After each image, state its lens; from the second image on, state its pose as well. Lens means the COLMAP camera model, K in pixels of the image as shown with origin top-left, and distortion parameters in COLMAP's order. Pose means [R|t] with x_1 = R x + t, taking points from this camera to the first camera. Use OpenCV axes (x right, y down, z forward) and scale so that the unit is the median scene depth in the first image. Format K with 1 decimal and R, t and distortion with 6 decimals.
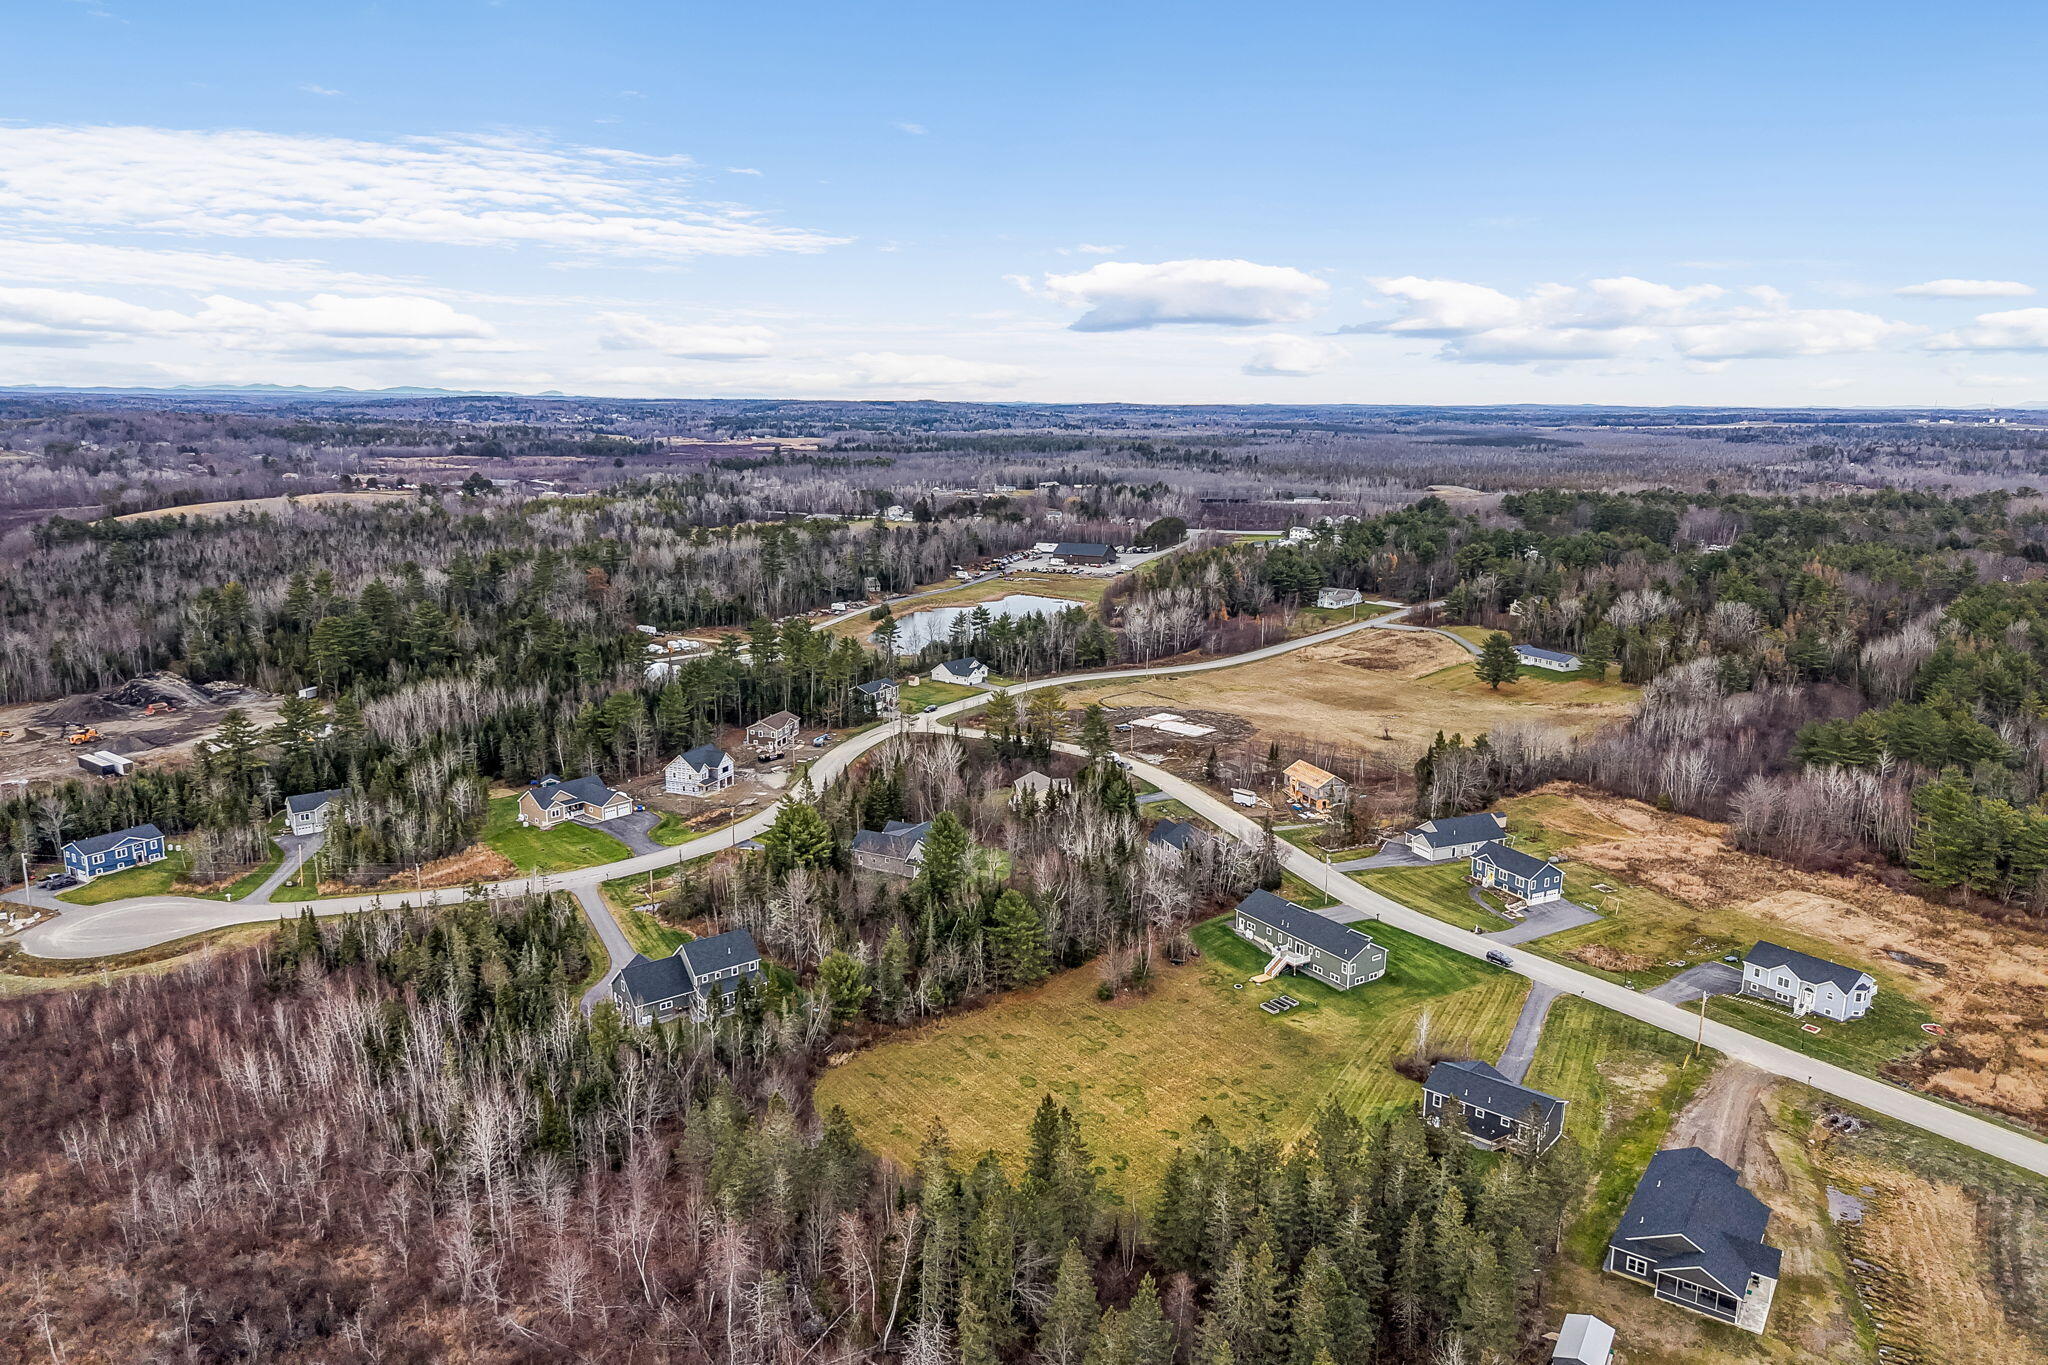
lens RADIAL K [[1443.5, 0, 1019.1], [0, 1443.5, 703.7], [0, 0, 1]] dist [0.024720, -0.005792]
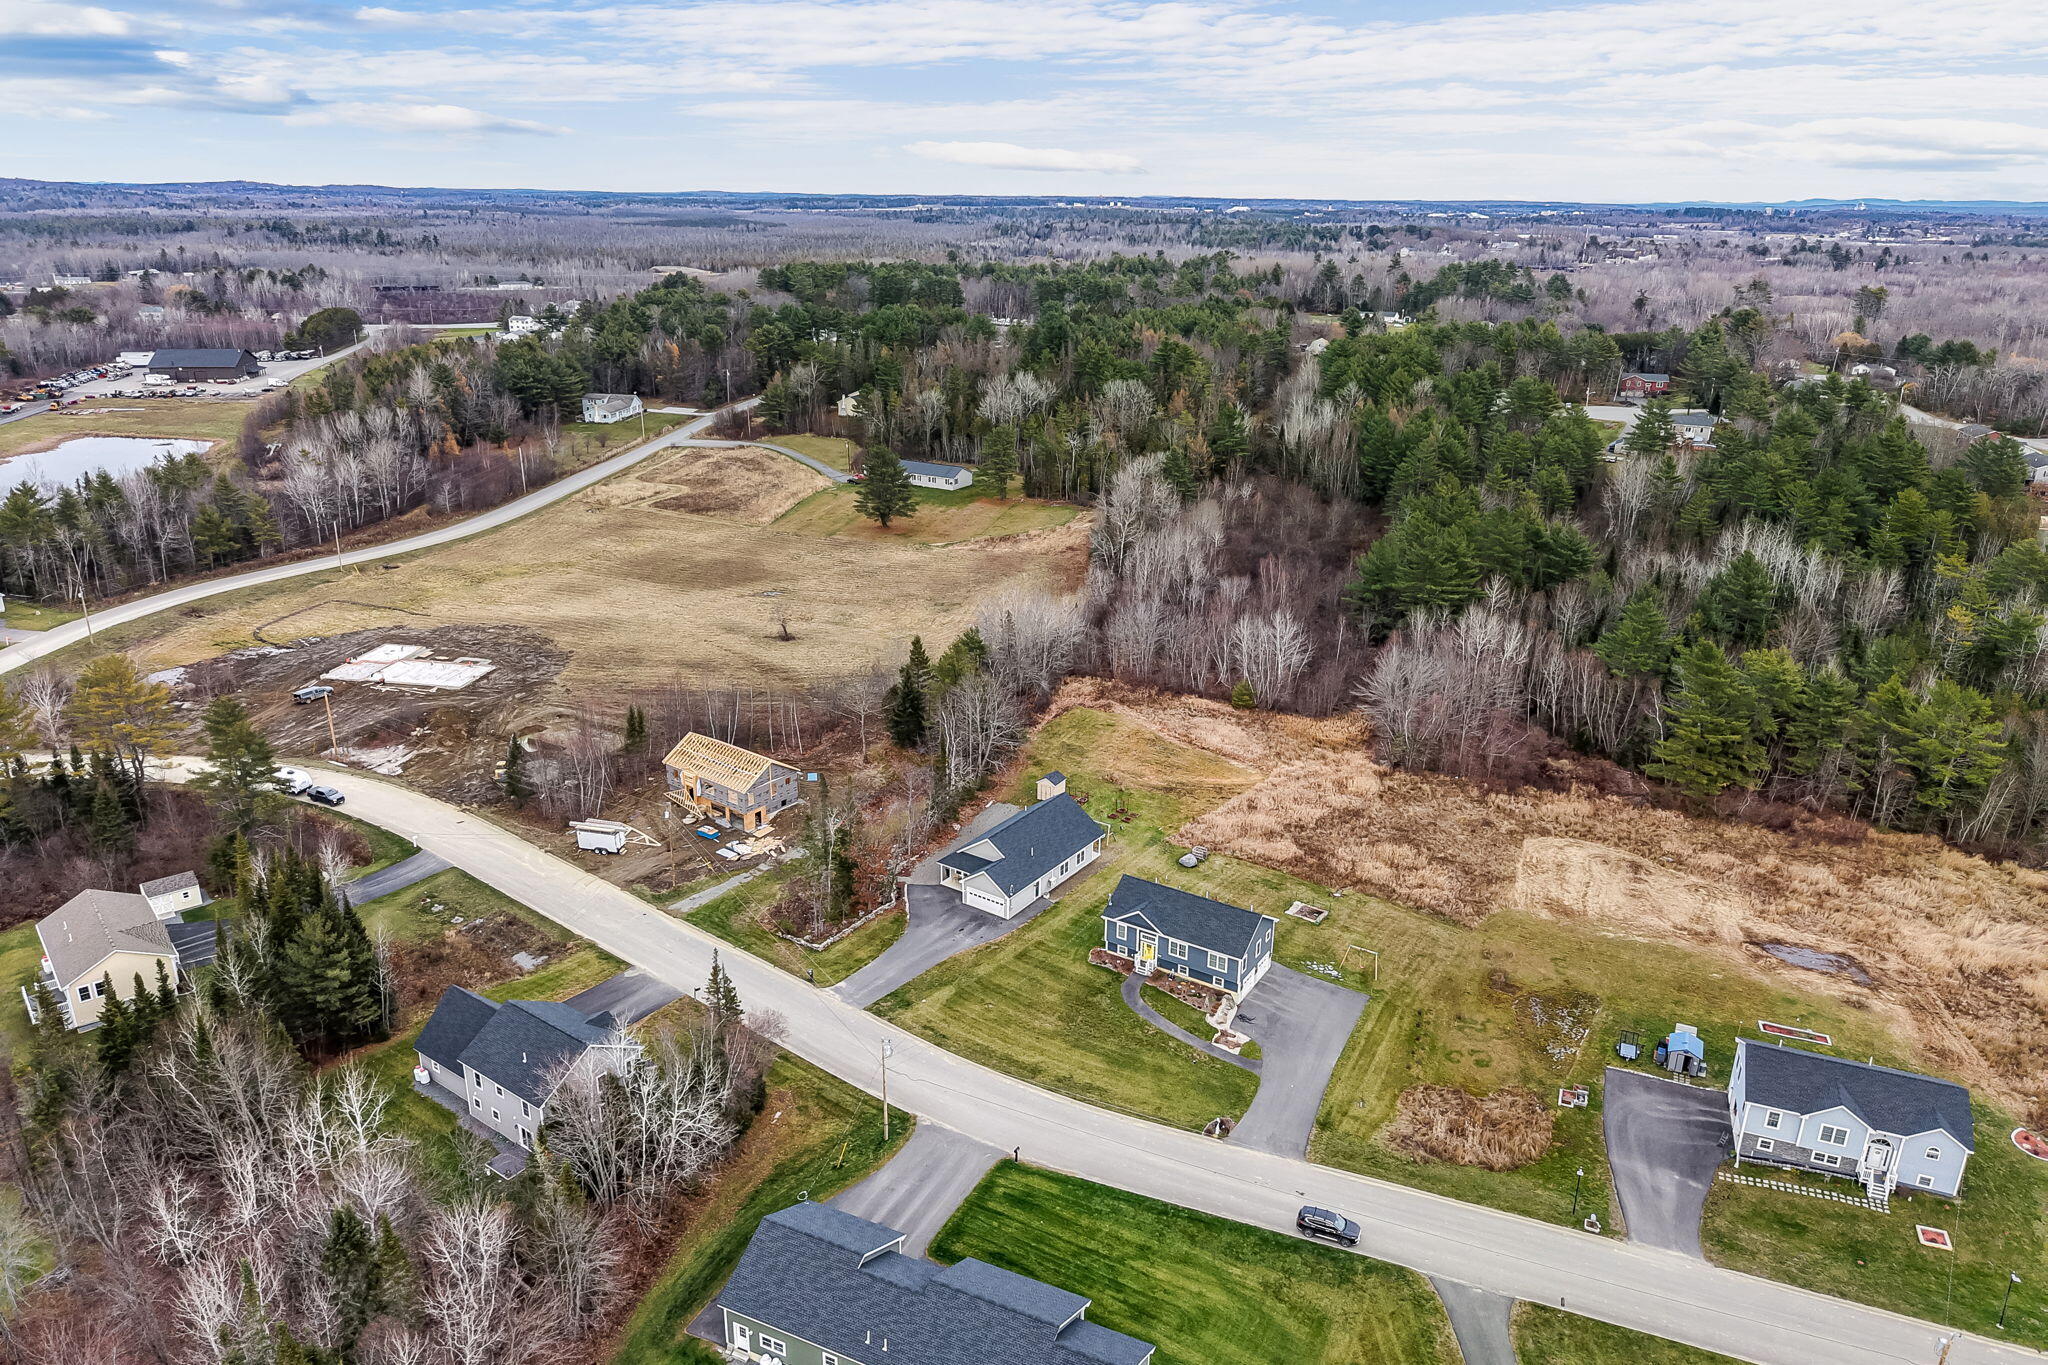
lens RADIAL K [[1443.5, 0, 1019.1], [0, 1443.5, 703.7], [0, 0, 1]] dist [0.024720, -0.005792]
pose [[0.861608, -0.170764, 0.477987, 0.025850], [0.104936, 0.981291, 0.161418, -0.023219], [-0.496609, -0.088921, 0.863408, 0.261638]]
